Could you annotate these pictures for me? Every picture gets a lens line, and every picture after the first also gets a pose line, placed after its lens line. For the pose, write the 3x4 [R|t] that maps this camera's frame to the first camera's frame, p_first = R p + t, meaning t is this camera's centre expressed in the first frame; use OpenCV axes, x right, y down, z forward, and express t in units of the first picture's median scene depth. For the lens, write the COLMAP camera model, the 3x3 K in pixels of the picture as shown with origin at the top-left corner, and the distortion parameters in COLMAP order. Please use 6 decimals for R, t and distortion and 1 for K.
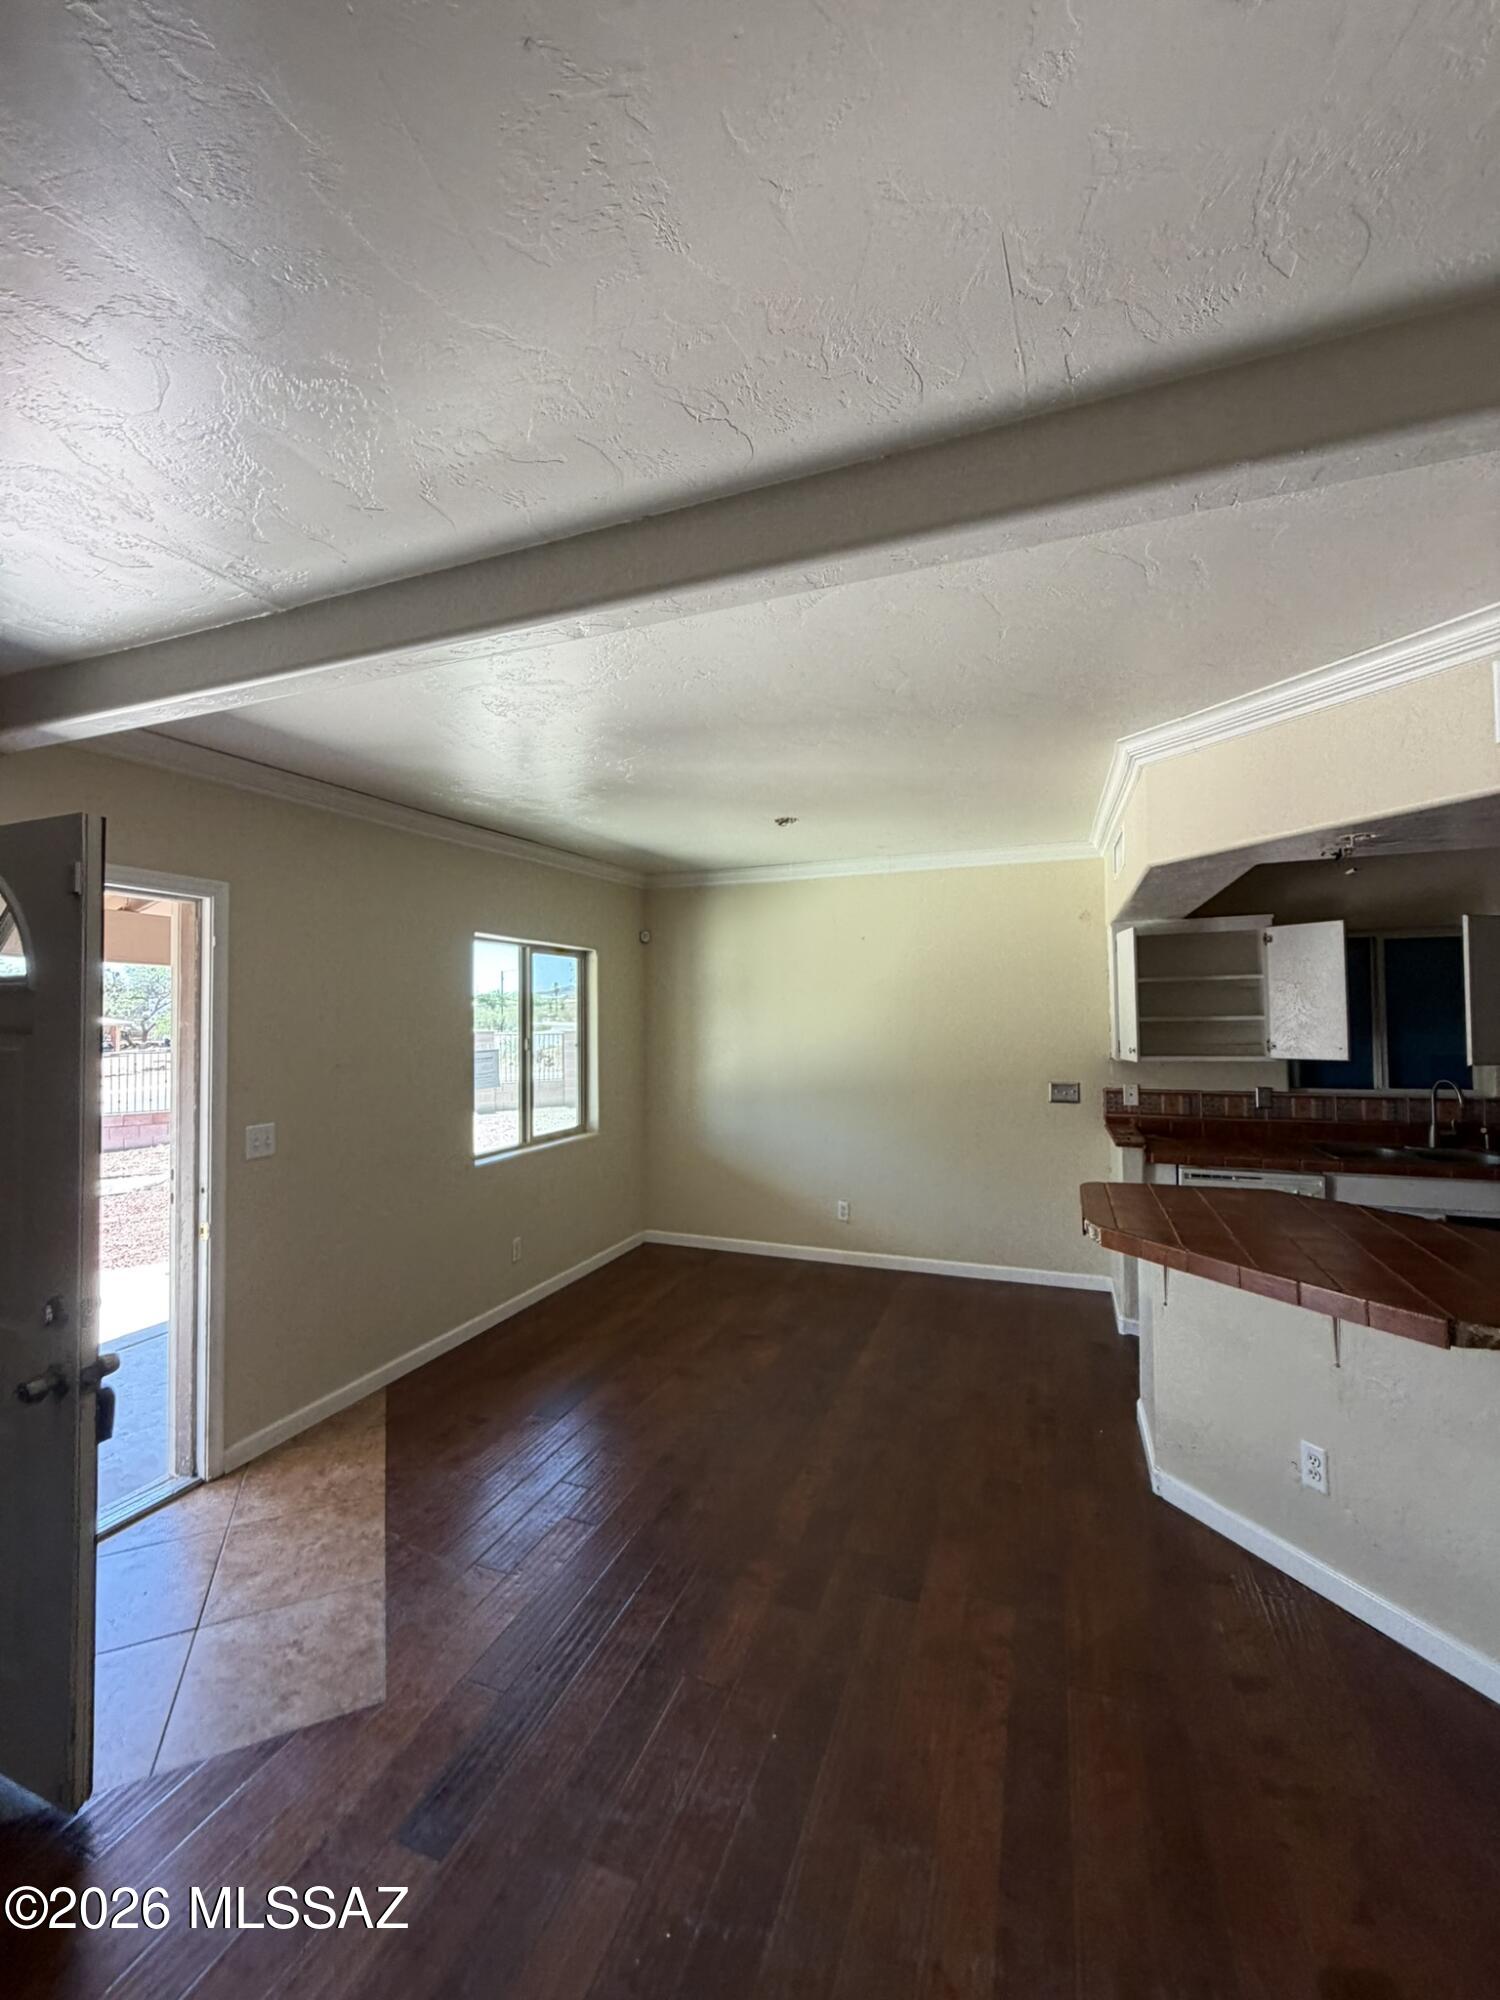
lens RADIAL K [[801.2, 0, 751.0], [0, 801.2, 995.8], [0, 0, 1]] dist [0.001909, 0.000543]
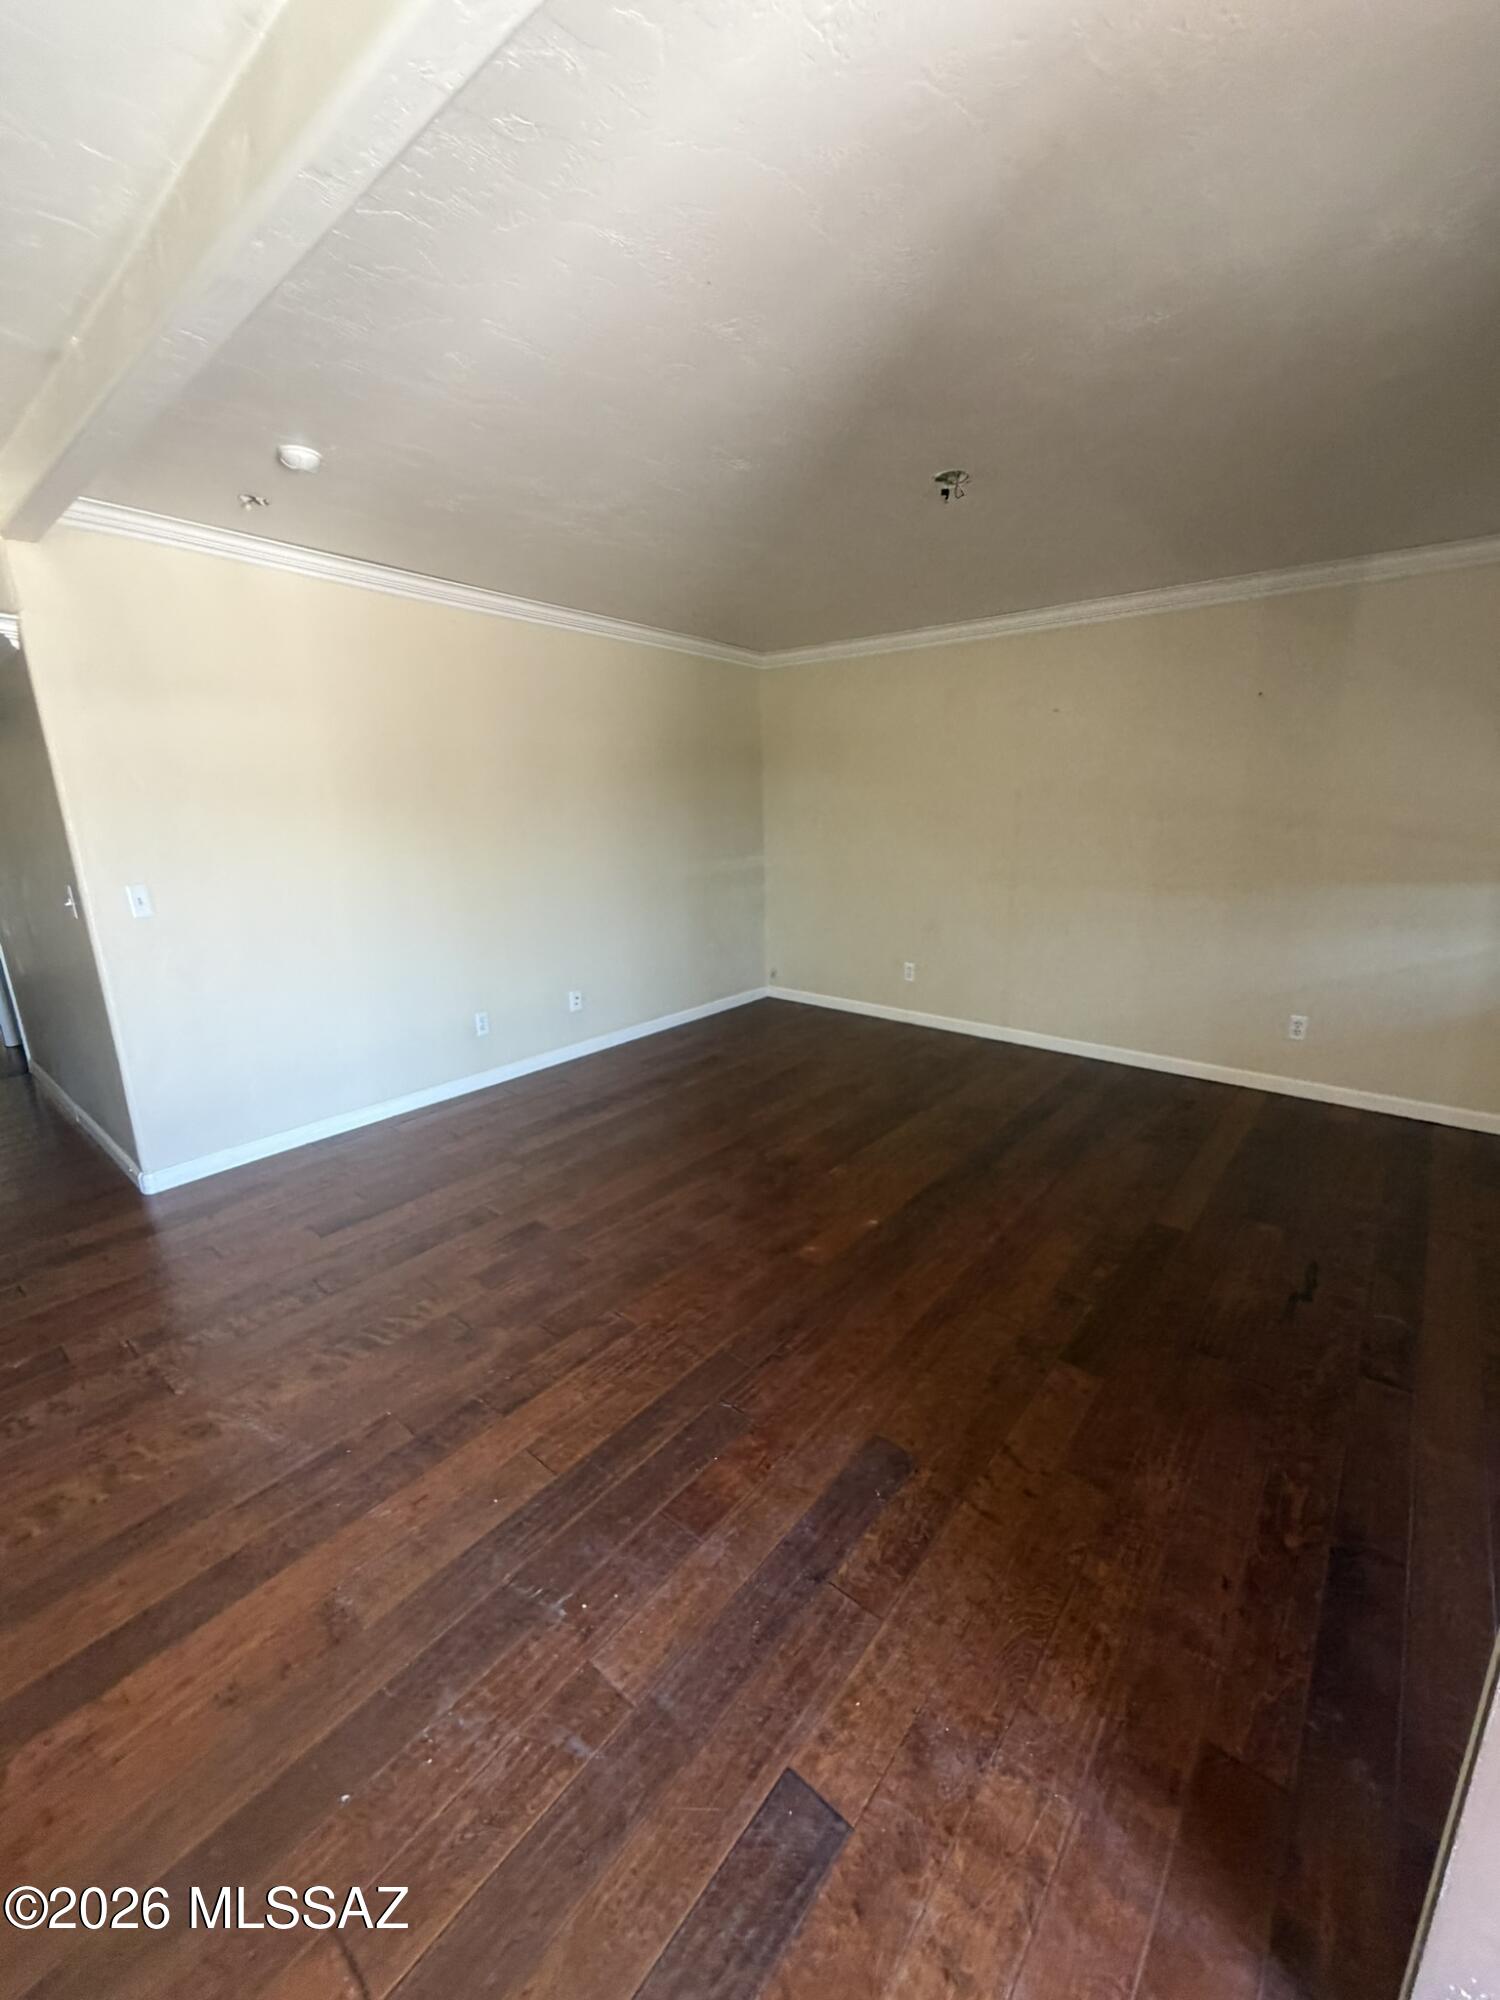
lens RADIAL K [[801.2, 0, 748.2], [0, 801.2, 998.9], [0, 0, 1]] dist [0.001909, 0.000543]
pose [[-0.943669, -0.057855, 0.325793, -0.221688], [0.016157, 0.975364, 0.220007, 0.041645], [-0.330496, 0.212878, -0.919487, 0.623017]]
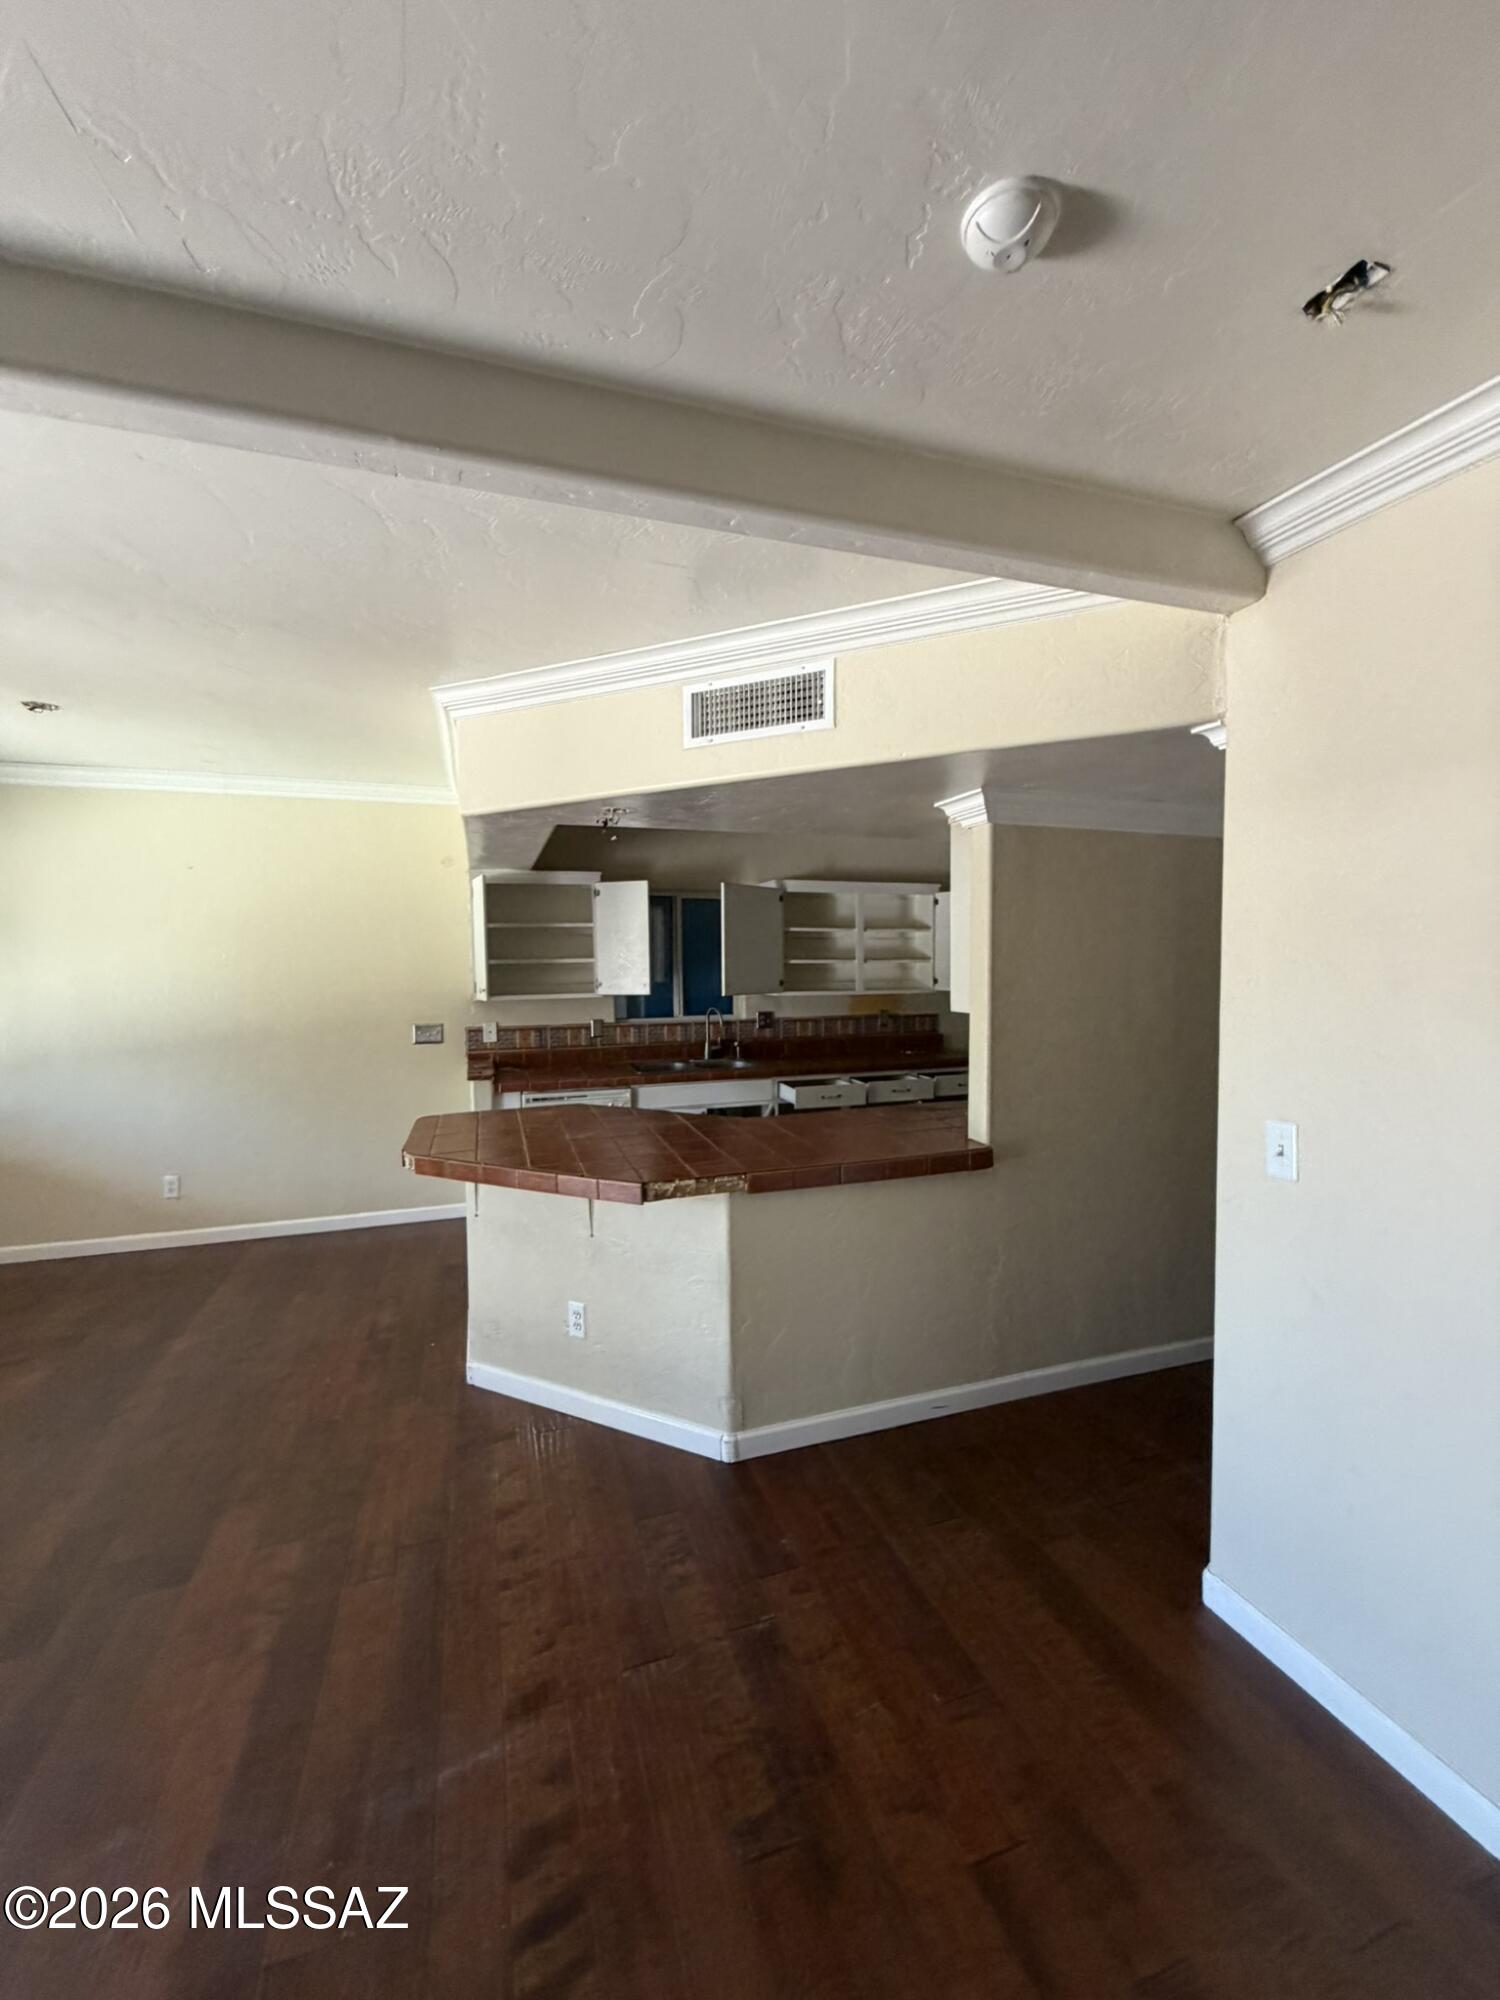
lens RADIAL K [[801.2, 0, 744.0], [0, 801.2, 995.4], [0, 0, 1]] dist [0.001909, 0.000543]
pose [[0.778304, -0.025627, 0.627364, 0.078155], [-0.015840, 0.998047, 0.060420, 0.004643], [-0.627687, -0.056962, 0.776379, -0.052087]]
